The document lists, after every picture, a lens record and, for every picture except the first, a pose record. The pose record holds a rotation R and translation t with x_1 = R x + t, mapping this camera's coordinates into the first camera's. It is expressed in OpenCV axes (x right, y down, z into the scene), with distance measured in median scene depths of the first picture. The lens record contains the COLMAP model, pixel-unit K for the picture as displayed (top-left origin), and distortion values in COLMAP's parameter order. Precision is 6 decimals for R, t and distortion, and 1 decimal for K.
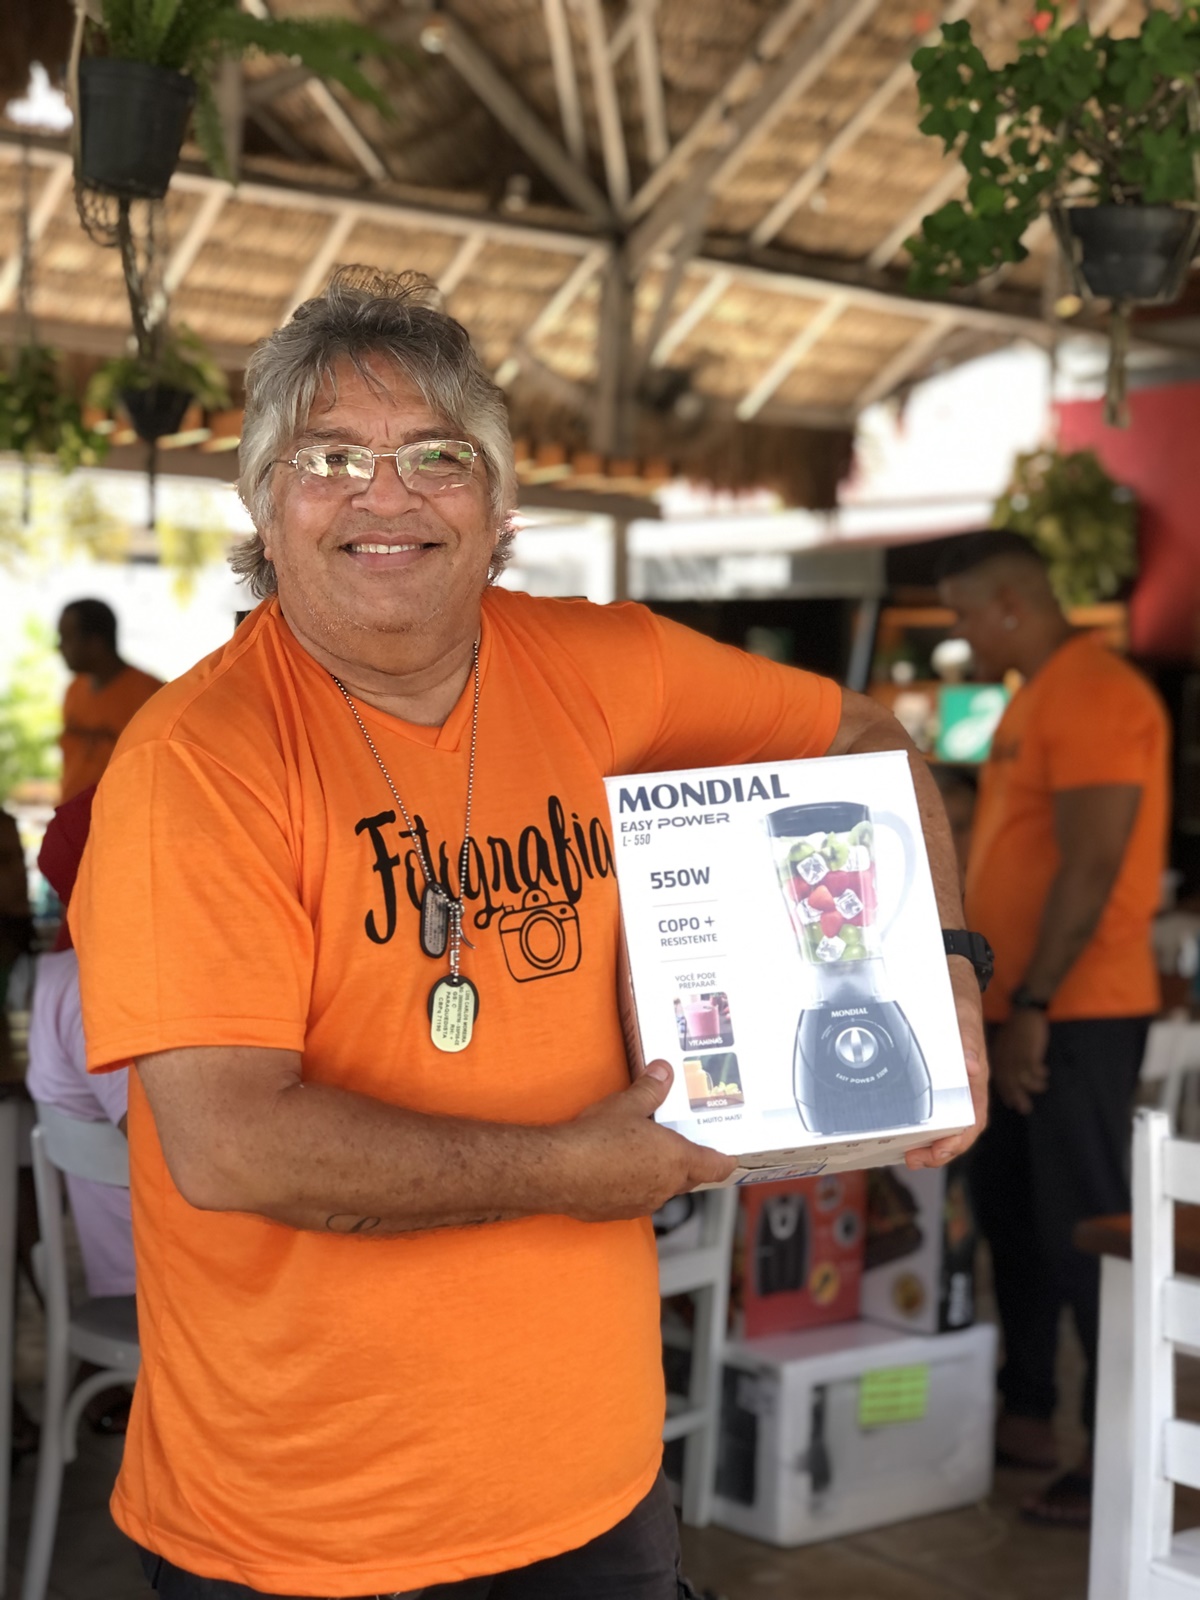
lens RADIAL K [[2613.6, 0, 600.0], [0, 2613.6, 800.0], [0, 0, 1]] dist [0.042908, 0.081111]
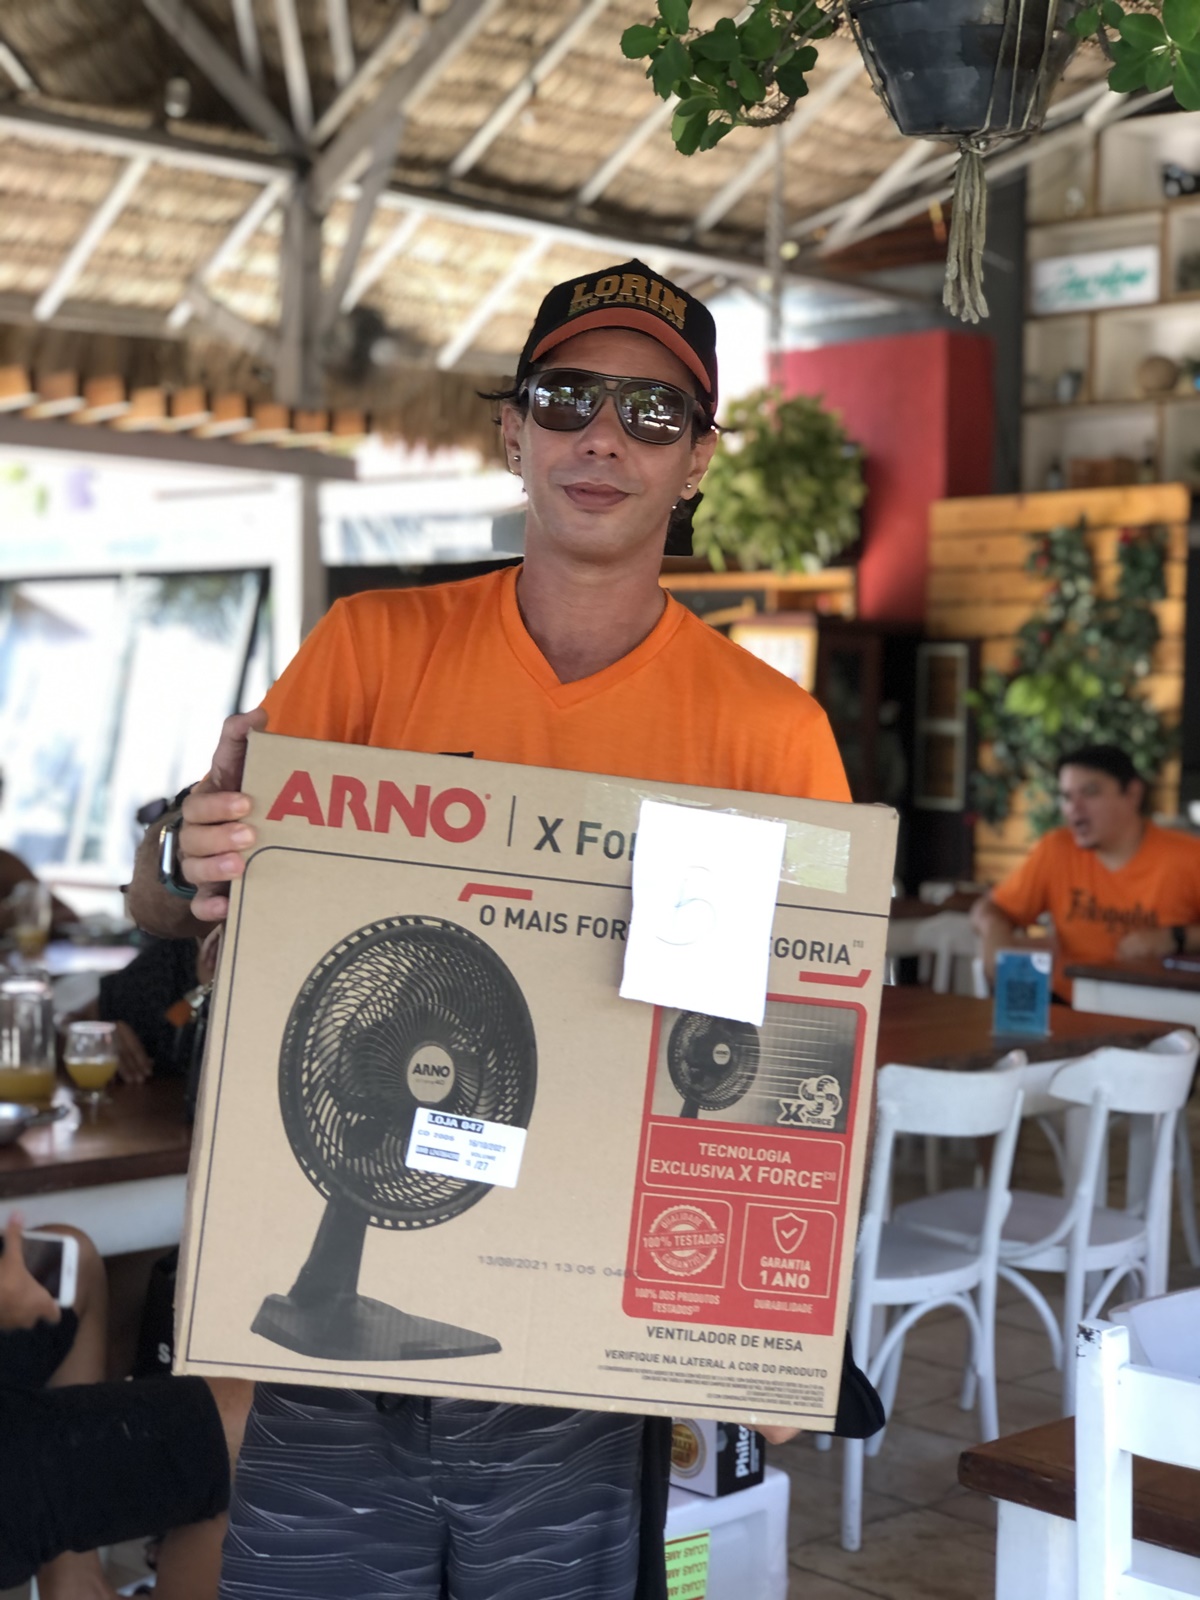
lens RADIAL K [[2634.4, 0, 600.6], [0, 2634.4, 761.0], [0, 0, 1]] dist [0.073853, 0.003633]
pose [[0.993358, -0.014343, 0.114165, 0.002153], [0.014674, 0.999890, -0.002059, -0.006237], [-0.114123, 0.003721, 0.993460, 0.085106]]
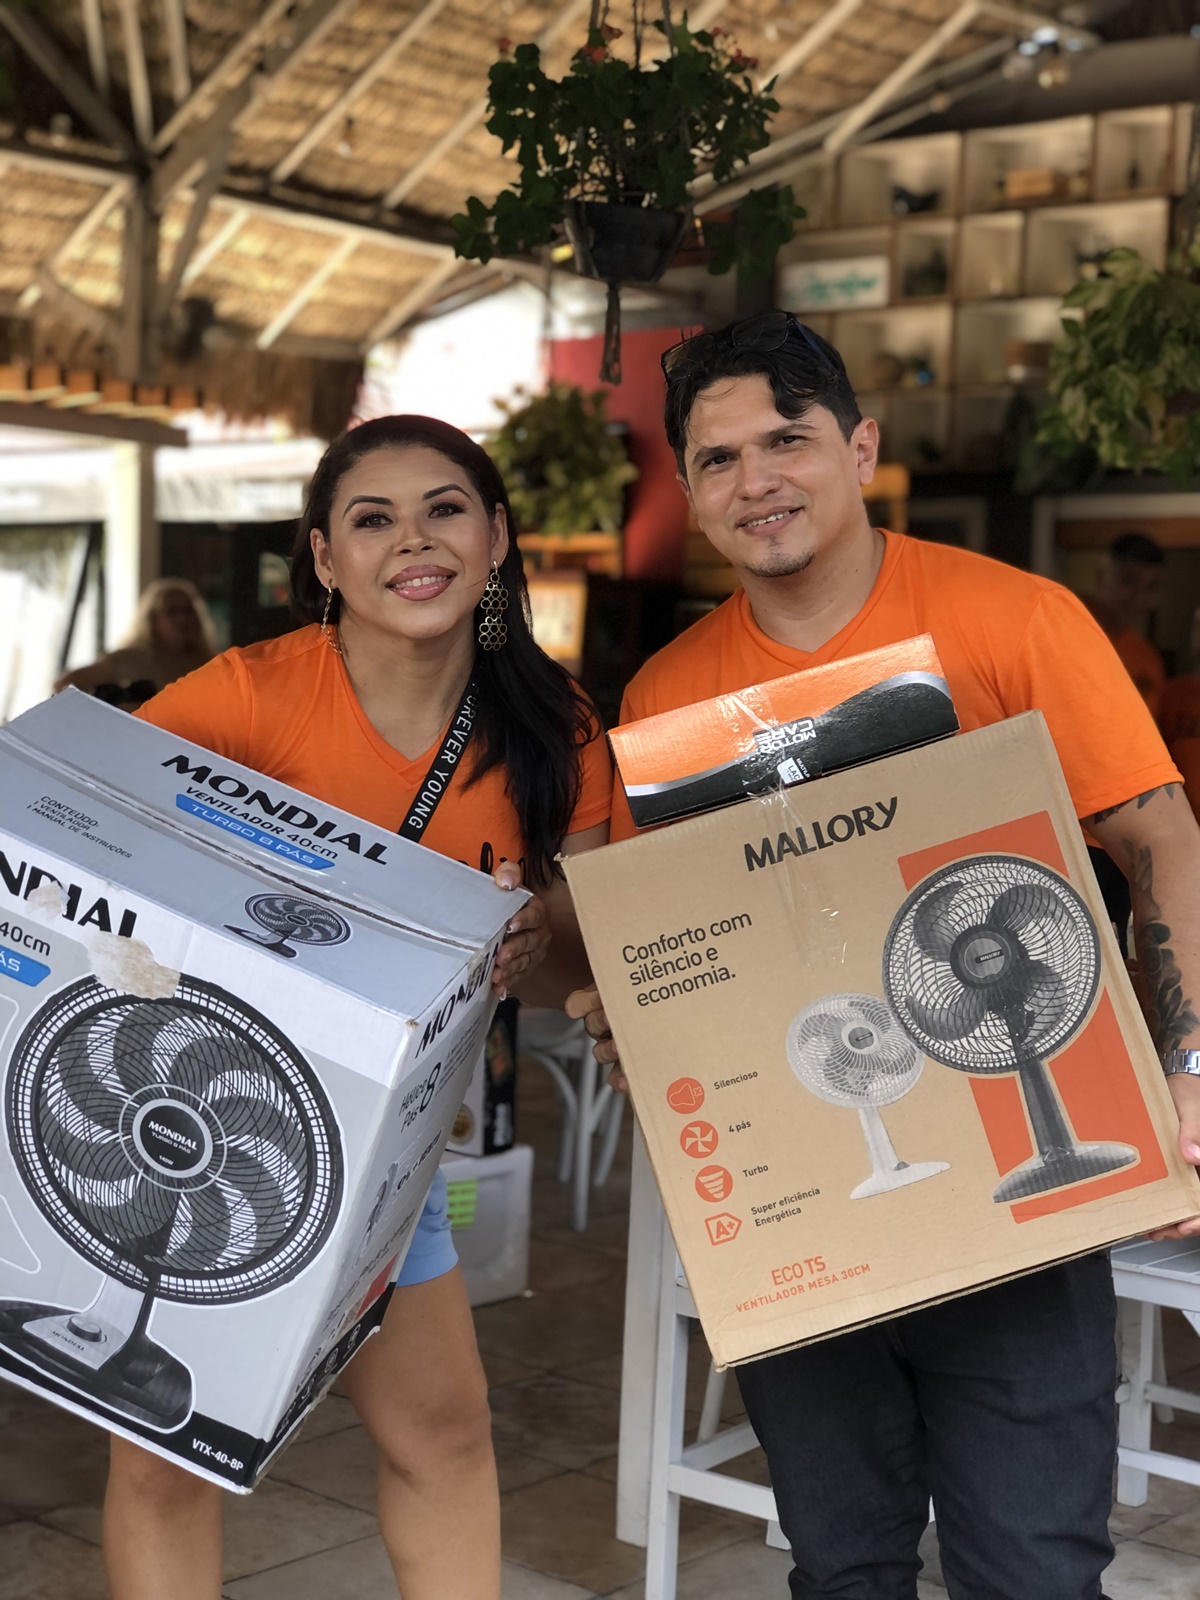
lens RADIAL K [[2634.4, 0, 600.6], [0, 2634.4, 761.0], [0, 0, 1]] dist [0.073853, 0.003633]
pose [[0.981088, -0.003735, 0.193525, -0.018845], [0.001489, 0.999930, 0.011751, 0.006341], [-0.193556, -0.011241, 0.981025, -0.063500]]
